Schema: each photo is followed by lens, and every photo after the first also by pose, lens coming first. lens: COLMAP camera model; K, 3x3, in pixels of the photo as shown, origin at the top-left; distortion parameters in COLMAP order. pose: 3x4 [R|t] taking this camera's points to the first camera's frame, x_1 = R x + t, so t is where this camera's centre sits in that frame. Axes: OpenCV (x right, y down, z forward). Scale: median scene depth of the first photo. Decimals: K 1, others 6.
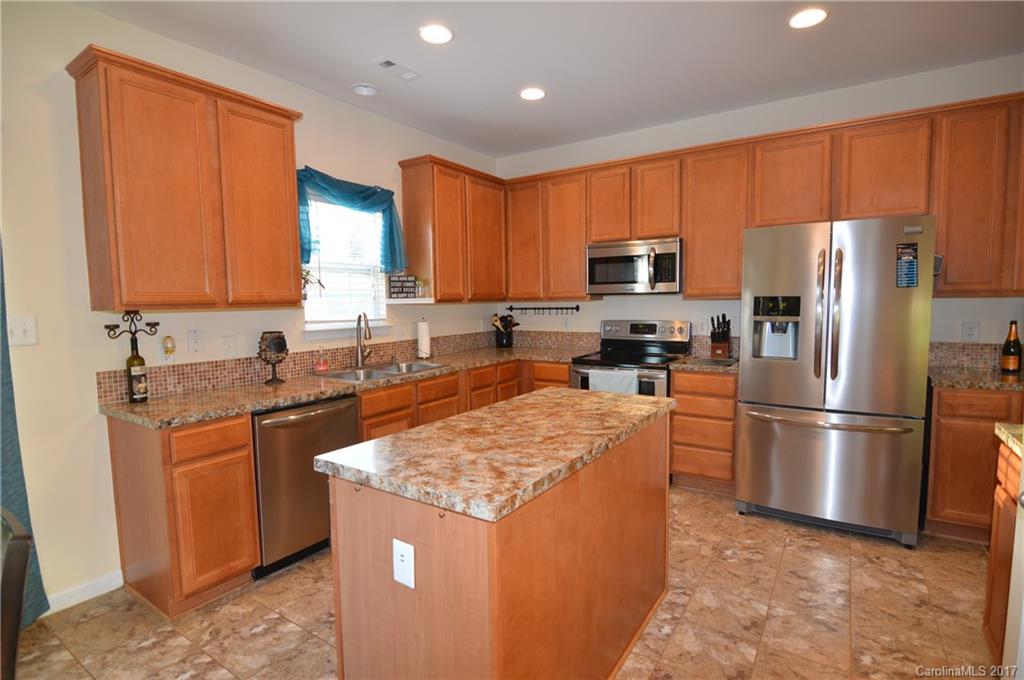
lens RADIAL K [[507.1, 0, 507.1], [0, 507.1, 338.2], [0, 0, 1]] dist [-0.012534, -0.006214]
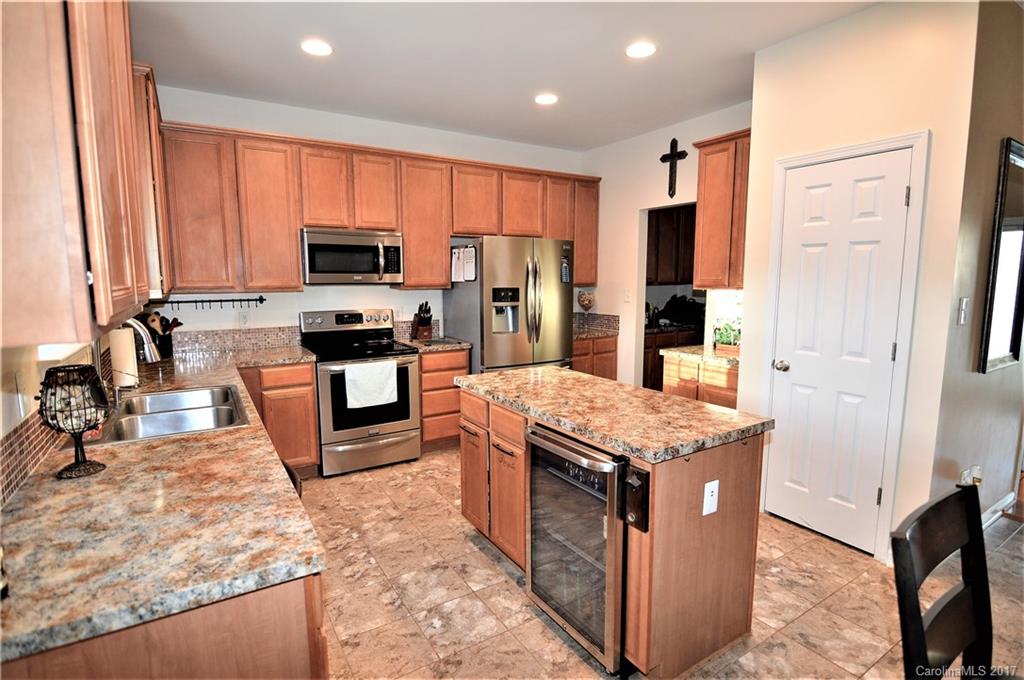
lens RADIAL K [[507.1, 0, 509.9], [0, 507.1, 342.0], [0, 0, 1]] dist [-0.012534, -0.006214]
pose [[0.400094, -0.100525, 0.910945, -0.599480], [0.065567, 0.994559, 0.080954, -0.038422], [-0.914126, 0.027339, 0.404508, 0.355483]]
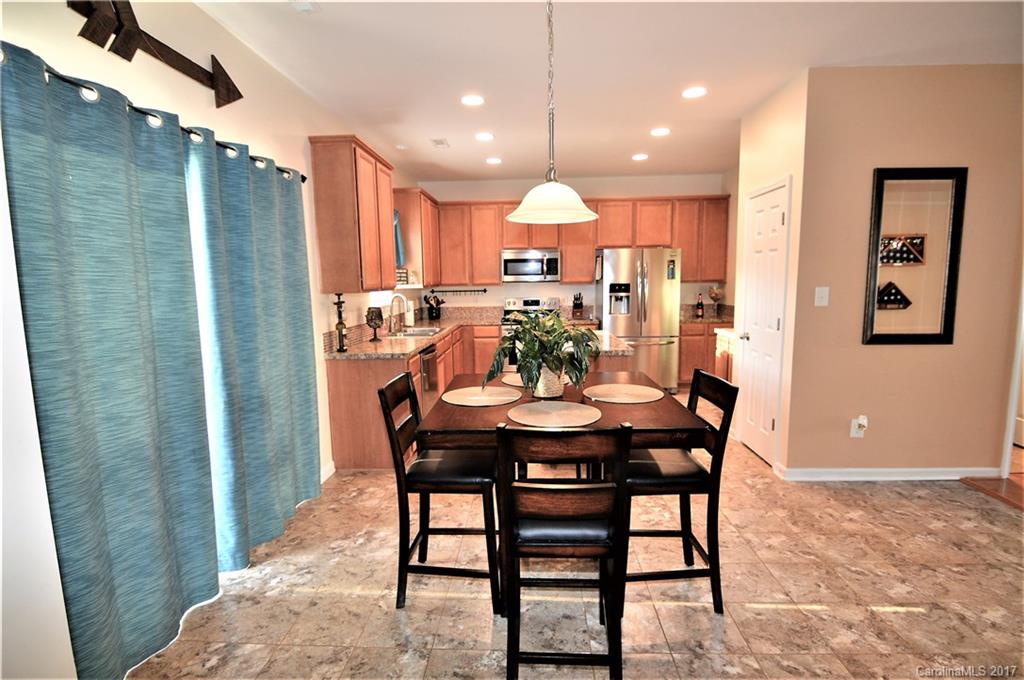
lens RADIAL K [[507.1, 0, 508.4], [0, 507.1, 336.7], [0, 0, 1]] dist [-0.012534, -0.006214]
pose [[0.855560, -0.055706, 0.514698, -0.747695], [0.040593, 0.998352, 0.040576, 0.024954], [-0.516110, -0.013822, 0.856411, -0.427179]]
